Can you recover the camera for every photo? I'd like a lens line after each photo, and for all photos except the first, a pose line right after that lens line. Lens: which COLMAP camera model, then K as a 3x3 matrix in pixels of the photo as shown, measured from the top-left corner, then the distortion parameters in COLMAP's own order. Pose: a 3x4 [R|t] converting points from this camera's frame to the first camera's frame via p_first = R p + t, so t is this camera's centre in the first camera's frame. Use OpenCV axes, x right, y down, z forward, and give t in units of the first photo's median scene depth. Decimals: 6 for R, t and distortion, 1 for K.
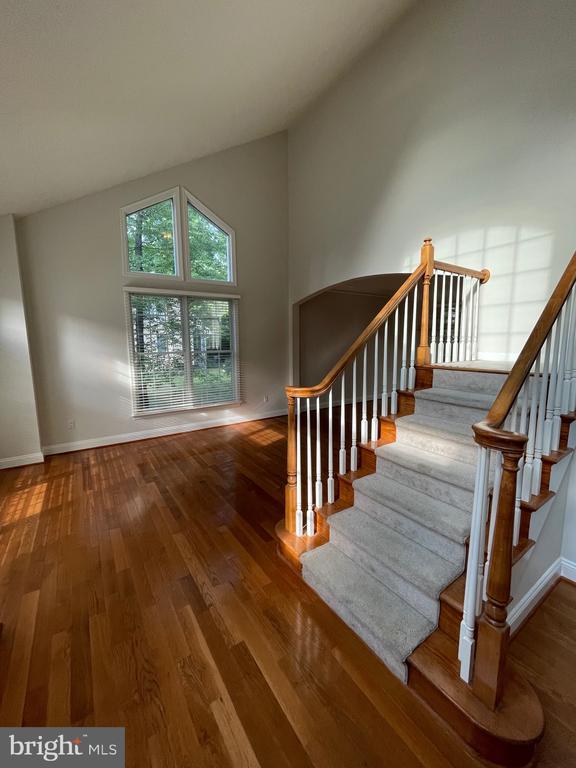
lens RADIAL K [[310.0, 0, 288.1], [0, 310.0, 383.0], [0, 0, 1]] dist [-0.000043, 0.000011]
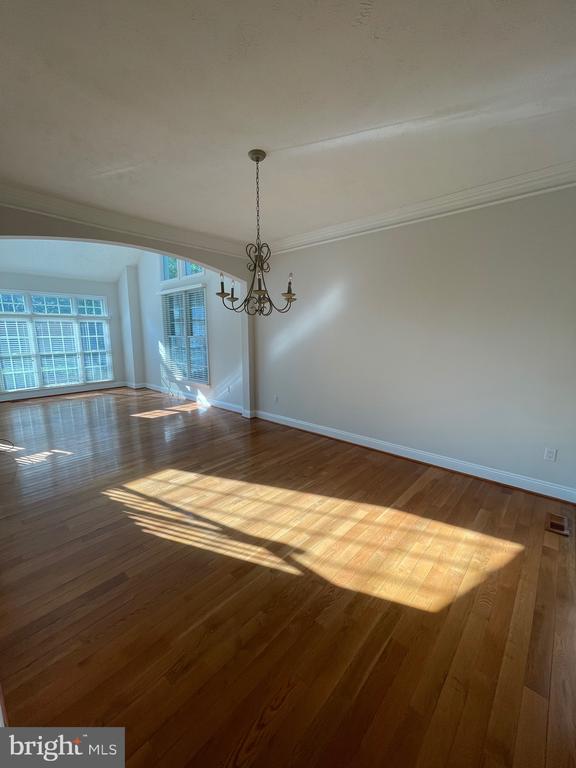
lens RADIAL K [[309.7, 0, 284.6], [0, 309.7, 382.2], [0, 0, 1]] dist [-0.000808, 0.000038]
pose [[0.230642, 0.165367, -0.958884, 1.166845], [-0.129039, 0.981947, 0.138307, -0.162246], [0.964445, 0.091834, 0.247817, 1.250747]]
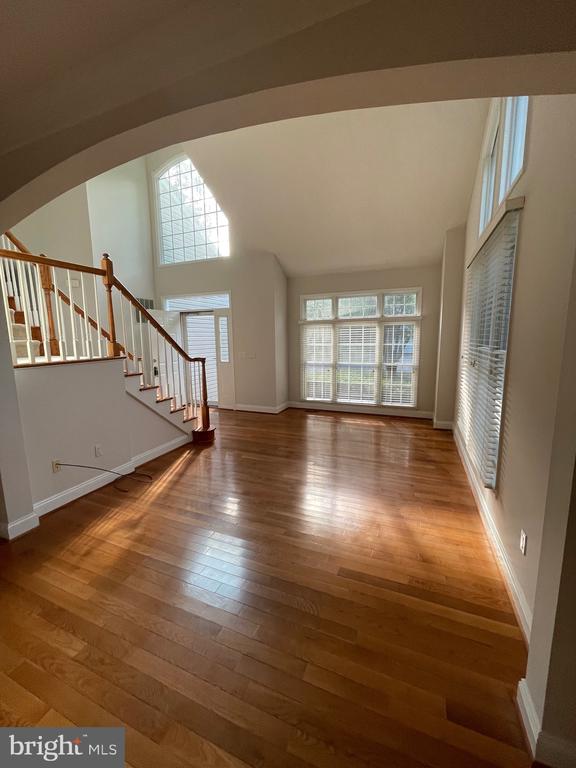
lens RADIAL K [[309.7, 0, 284.6], [0, 309.7, 382.2], [0, 0, 1]] dist [-0.000808, 0.000038]
pose [[-0.840682, 0.094126, -0.533286, 0.326326], [-0.055150, 0.964777, 0.257224, -0.188193], [0.538713, 0.245655, -0.805880, 1.435743]]
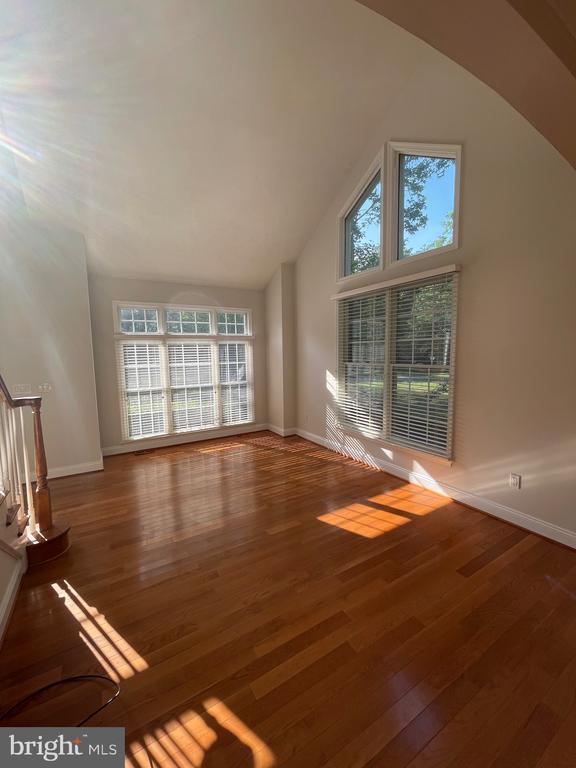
lens RADIAL K [[311.5, 0, 291.1], [0, 311.5, 385.0], [0, 0, 1]] dist [-0.000338, -0.000015]
pose [[-0.045709, 0.116042, -0.992192, 0.507159], [-0.118032, 0.985645, 0.120714, -0.130396], [0.991957, 0.122628, -0.031356, 0.919097]]
